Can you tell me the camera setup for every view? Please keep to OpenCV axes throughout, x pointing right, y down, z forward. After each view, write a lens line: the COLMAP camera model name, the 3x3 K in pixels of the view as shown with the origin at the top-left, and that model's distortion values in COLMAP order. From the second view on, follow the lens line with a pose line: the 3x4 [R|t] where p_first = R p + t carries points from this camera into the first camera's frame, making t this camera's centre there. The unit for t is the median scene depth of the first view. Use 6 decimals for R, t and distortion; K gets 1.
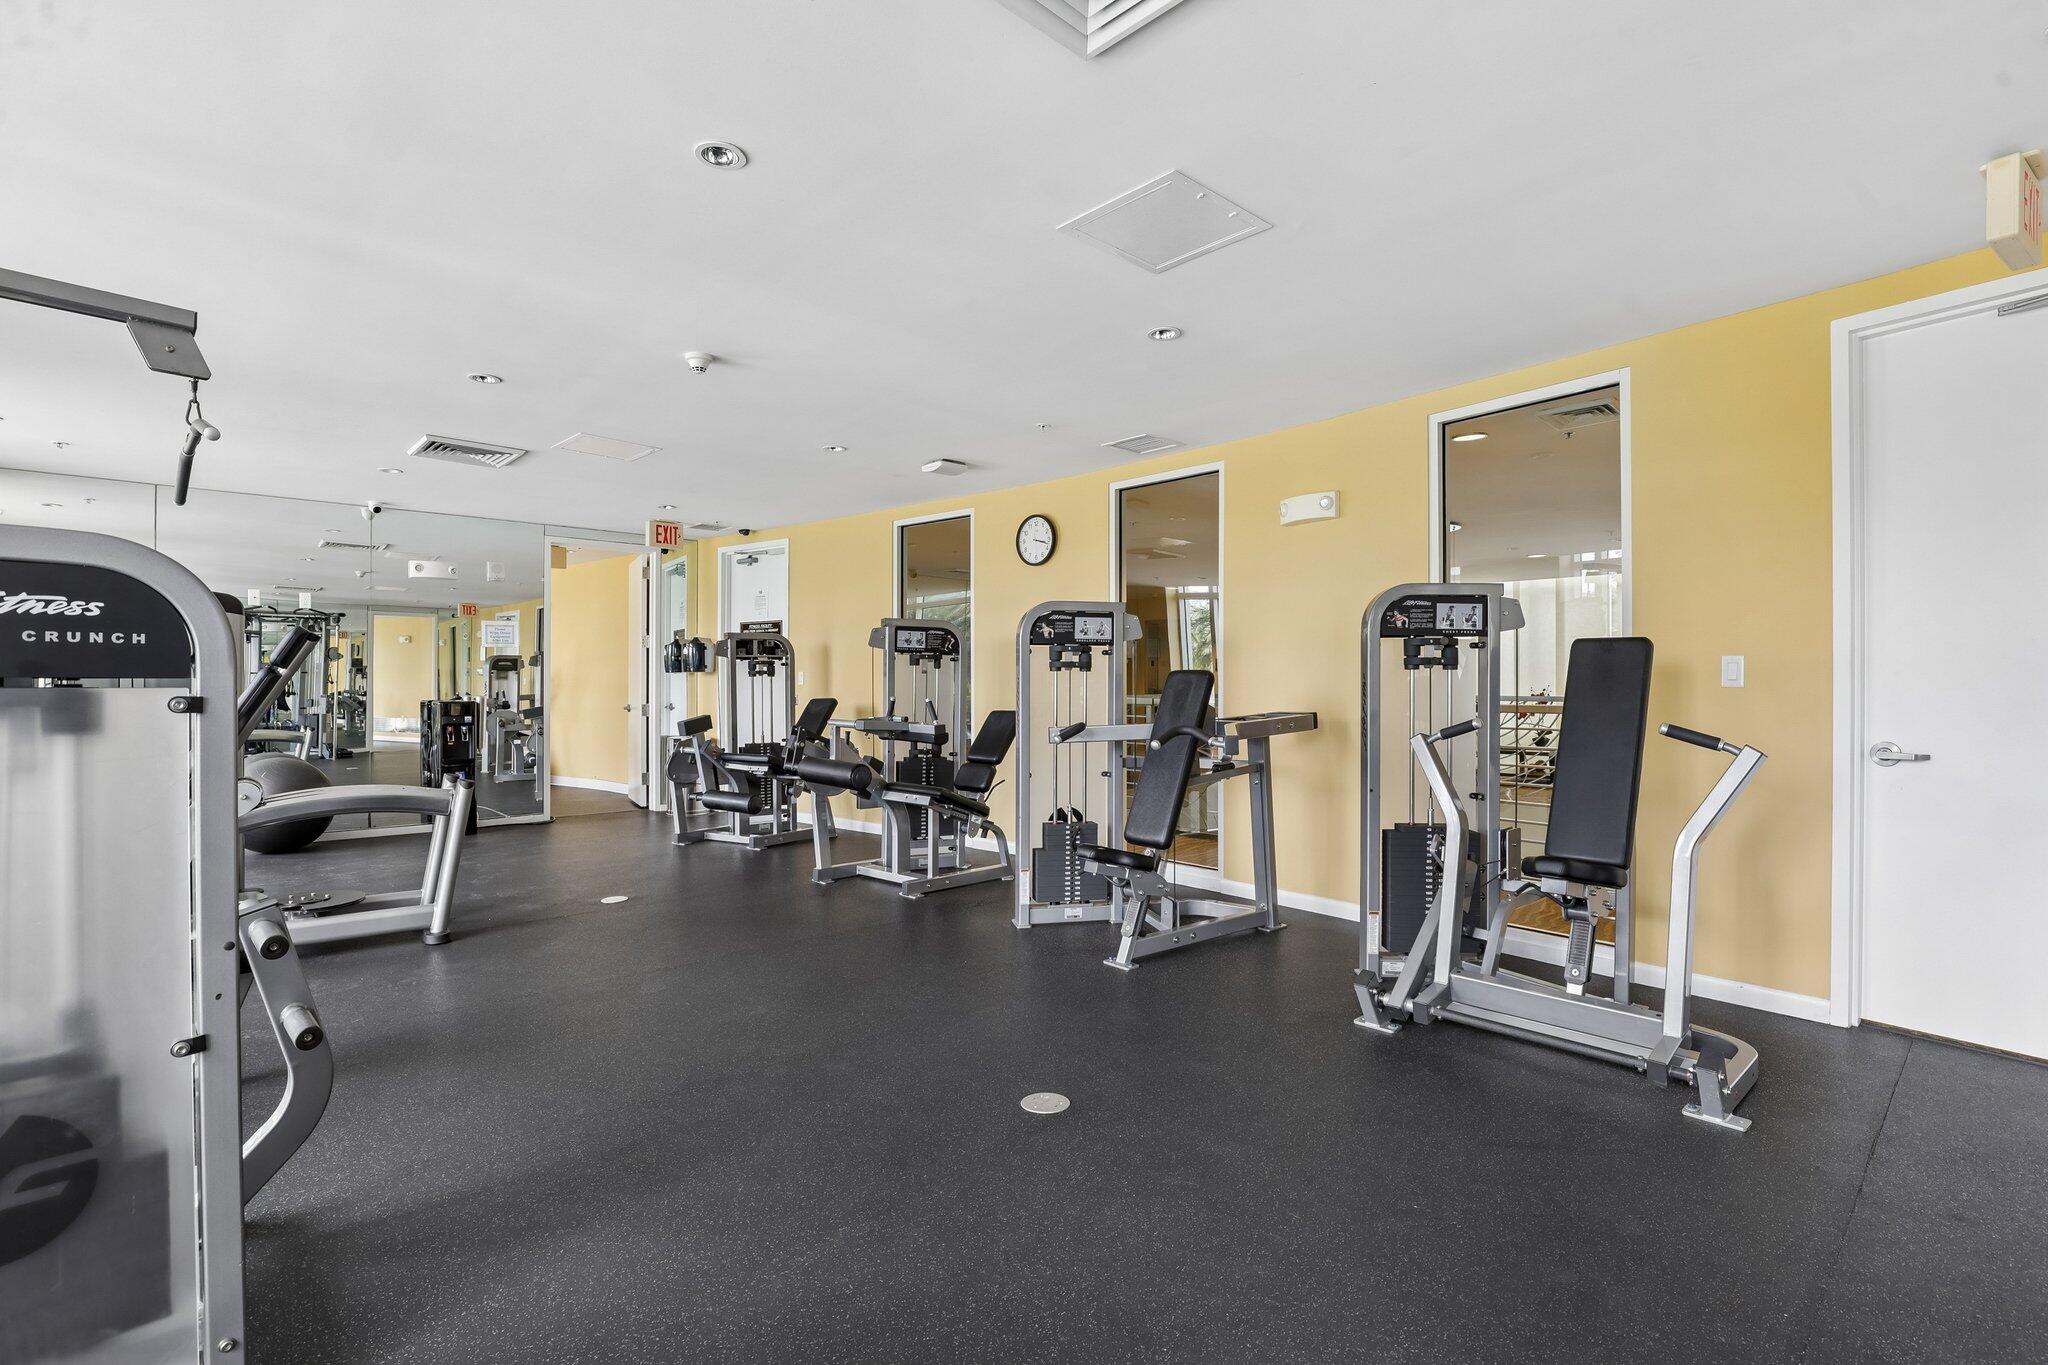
lens RADIAL K [[944.5, 0, 1035.9], [0, 944.5, 689.9], [0, 0, 1]] dist [-0.033042, 0.005758]
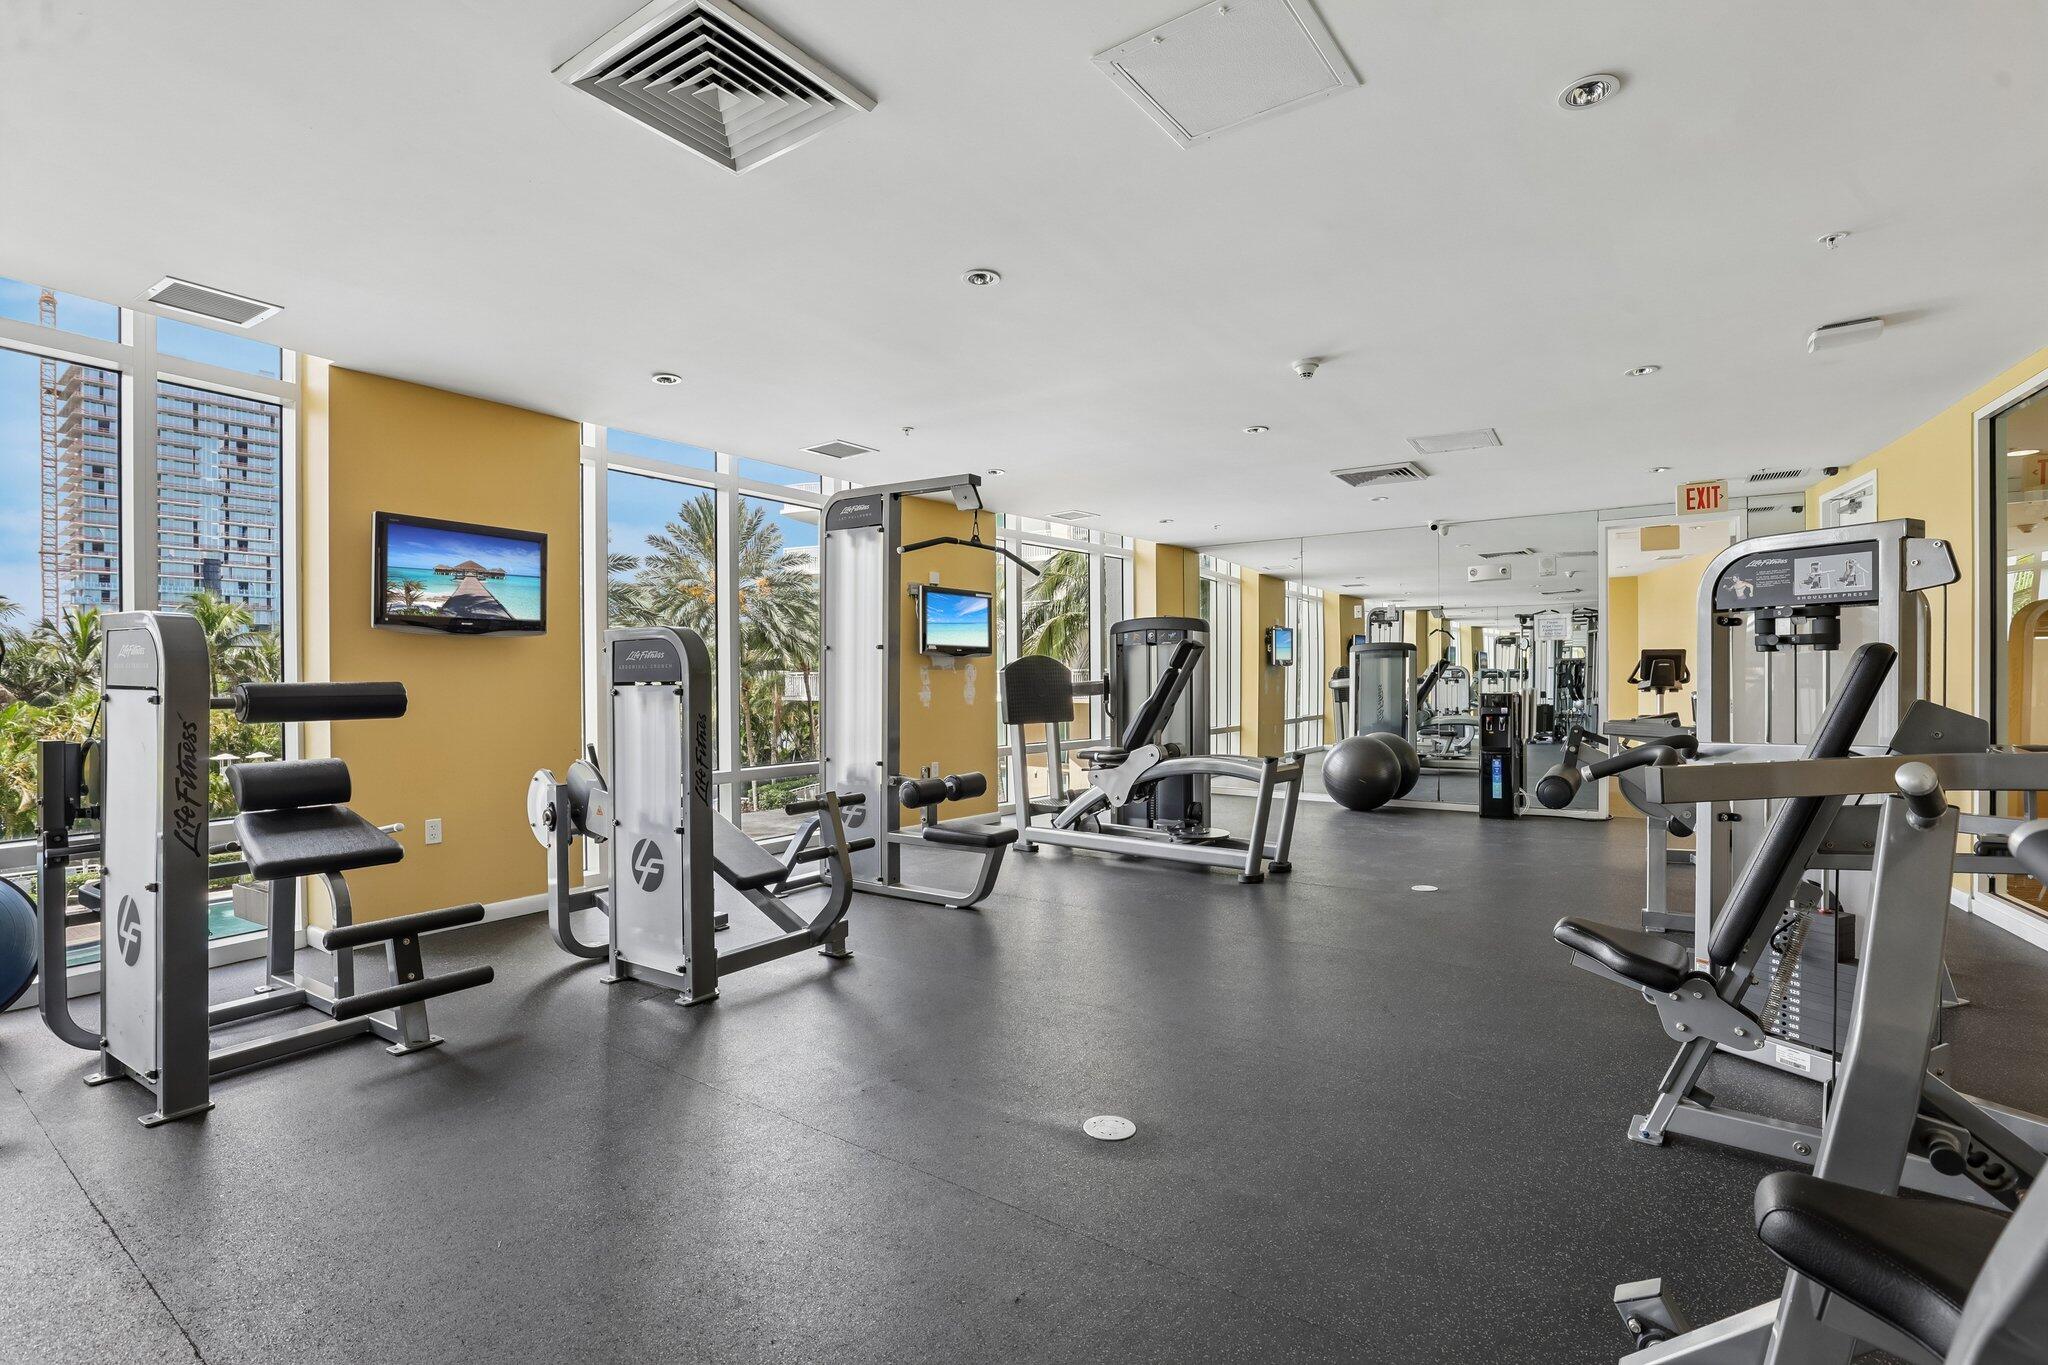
lens RADIAL K [[944.5, 0, 1035.9], [0, 944.5, 689.9], [0, 0, 1]] dist [-0.033042, 0.005758]
pose [[0.215190, 0.004663, -0.976561, 0.317861], [0.004043, 0.999976, 0.005665, 0.000139], [0.976564, -0.005167, 0.215166, 0.253625]]
